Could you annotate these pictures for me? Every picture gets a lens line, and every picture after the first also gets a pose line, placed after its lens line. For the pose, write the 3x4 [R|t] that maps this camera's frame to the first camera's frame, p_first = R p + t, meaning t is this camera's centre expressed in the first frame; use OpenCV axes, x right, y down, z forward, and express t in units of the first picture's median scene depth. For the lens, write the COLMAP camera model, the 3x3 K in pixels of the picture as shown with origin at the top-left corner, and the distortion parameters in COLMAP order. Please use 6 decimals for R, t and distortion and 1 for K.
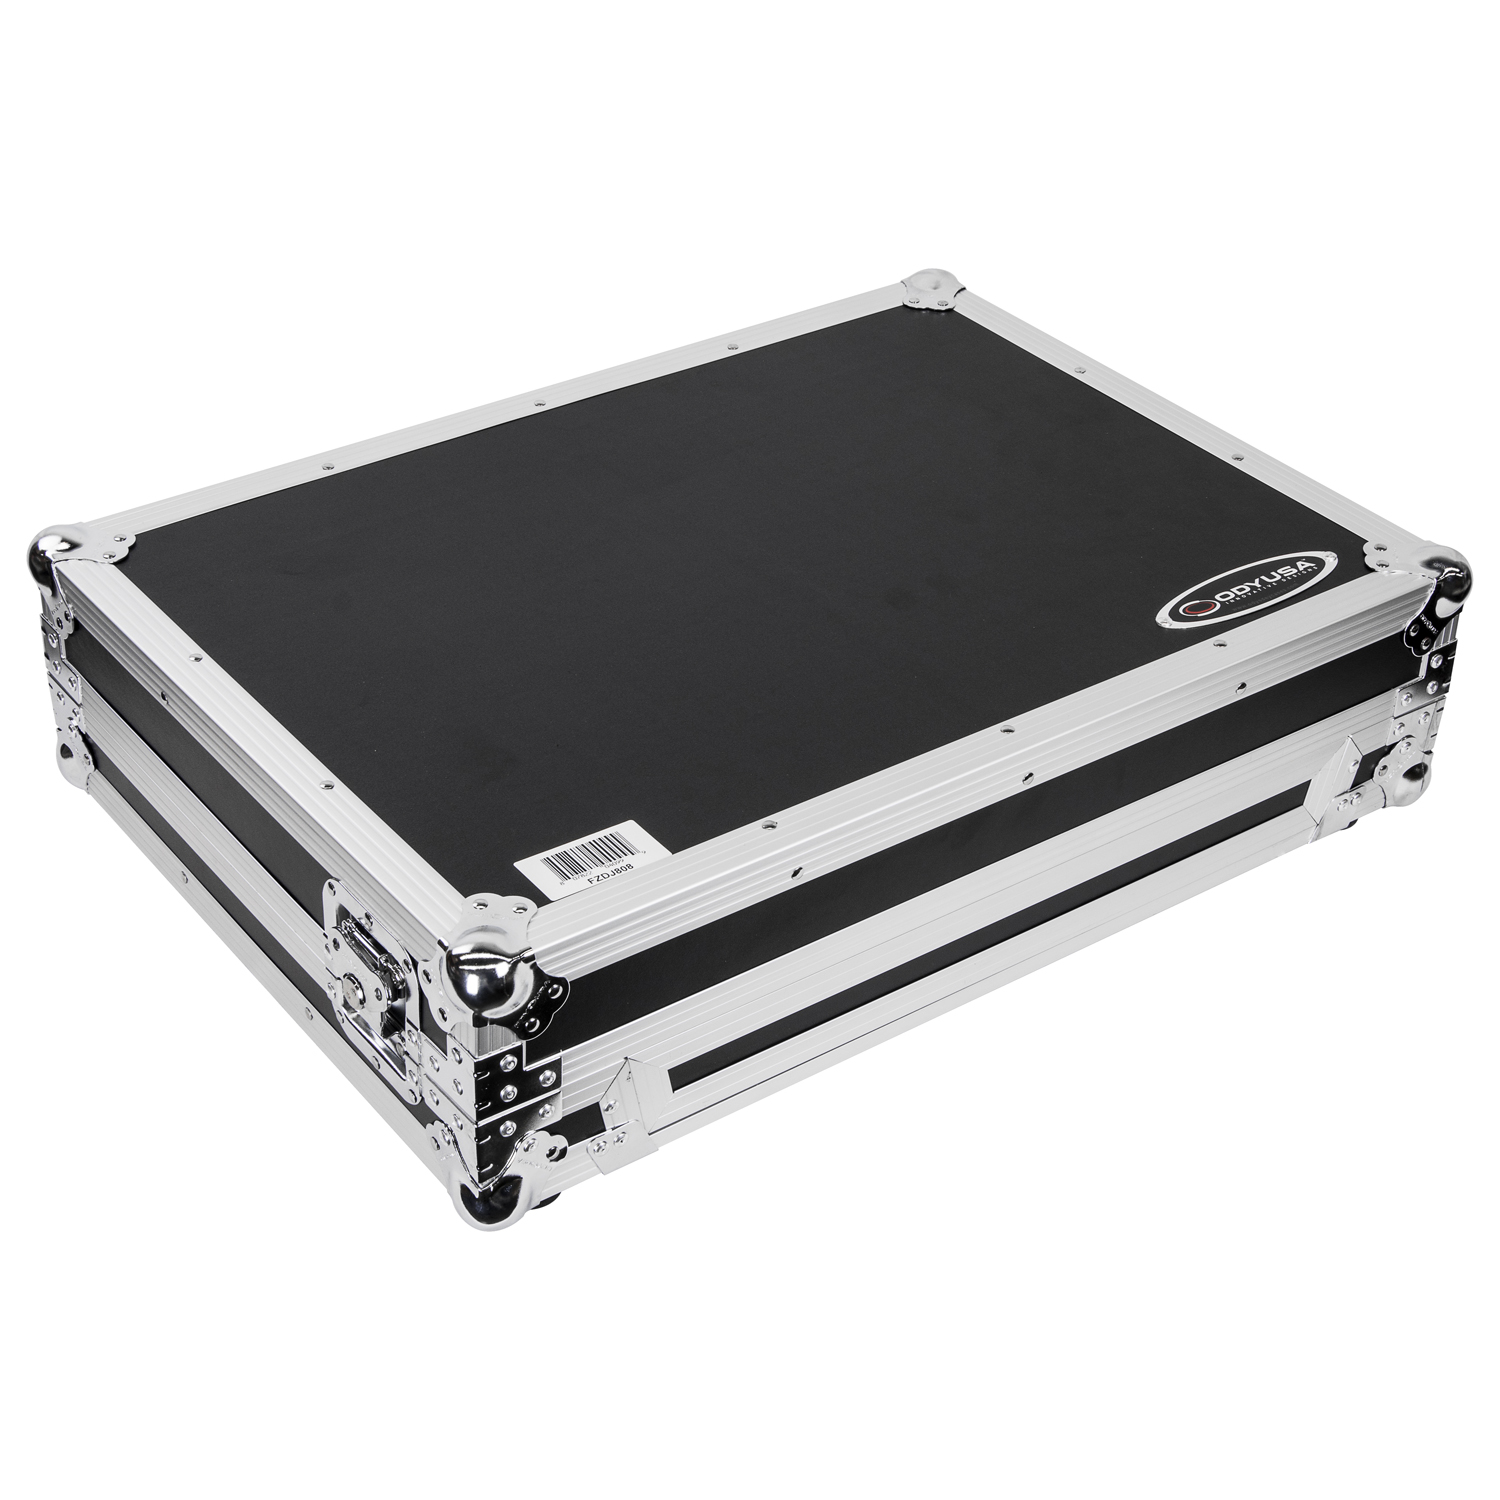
lens RADIAL K [[2767.1, 0, 750.0], [0, 2767.1, 750.0], [0, 0, 1]] dist [-0.006317, 0.042223]
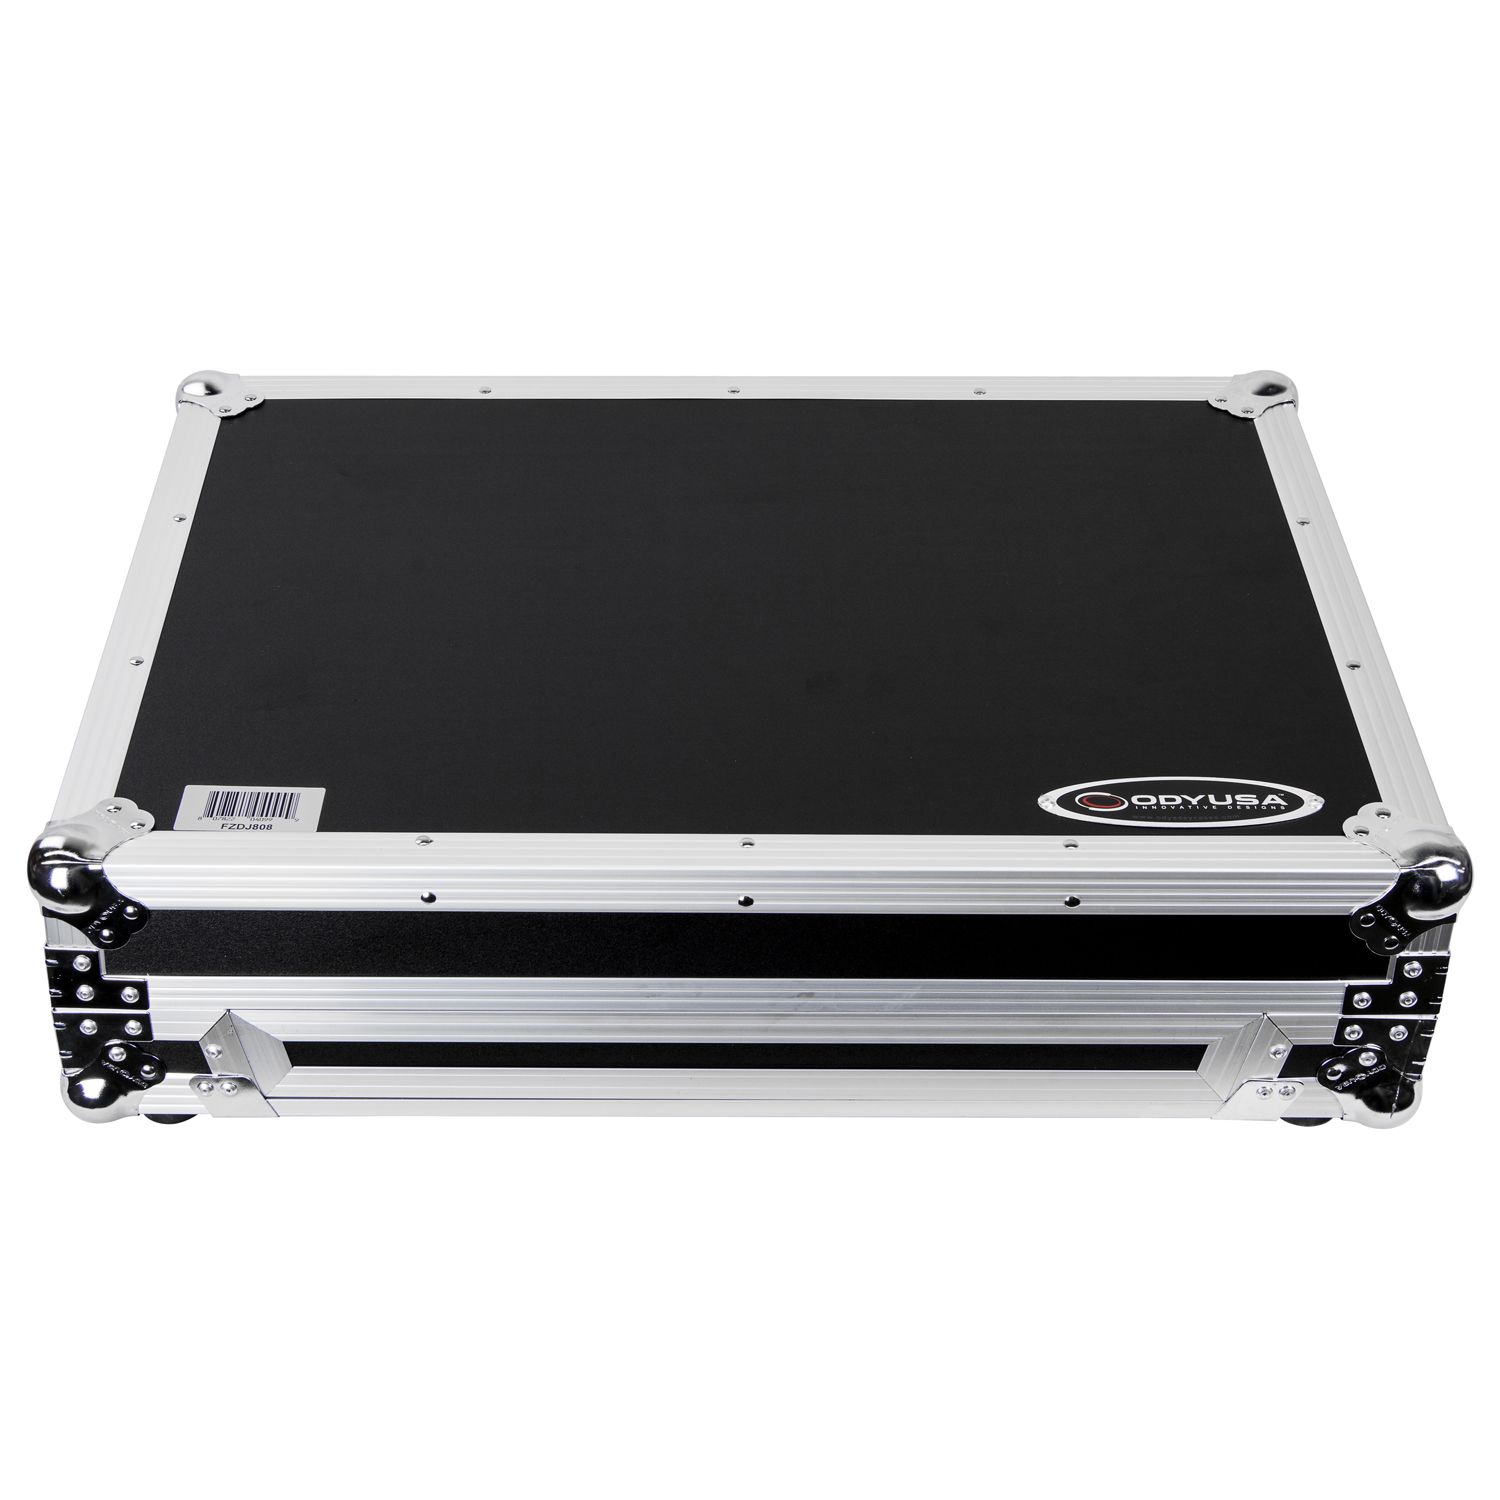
lens RADIAL K [[2841.3, 0, 750.0], [0, 2841.3, 750.0], [0, 0, 1]] dist [0.002114, -0.071436]
pose [[0.809825, 0.323660, -0.489313, 0.510759], [-0.317164, 0.943193, 0.098968, -0.121486], [0.493549, 0.075046, 0.866474, 0.181583]]
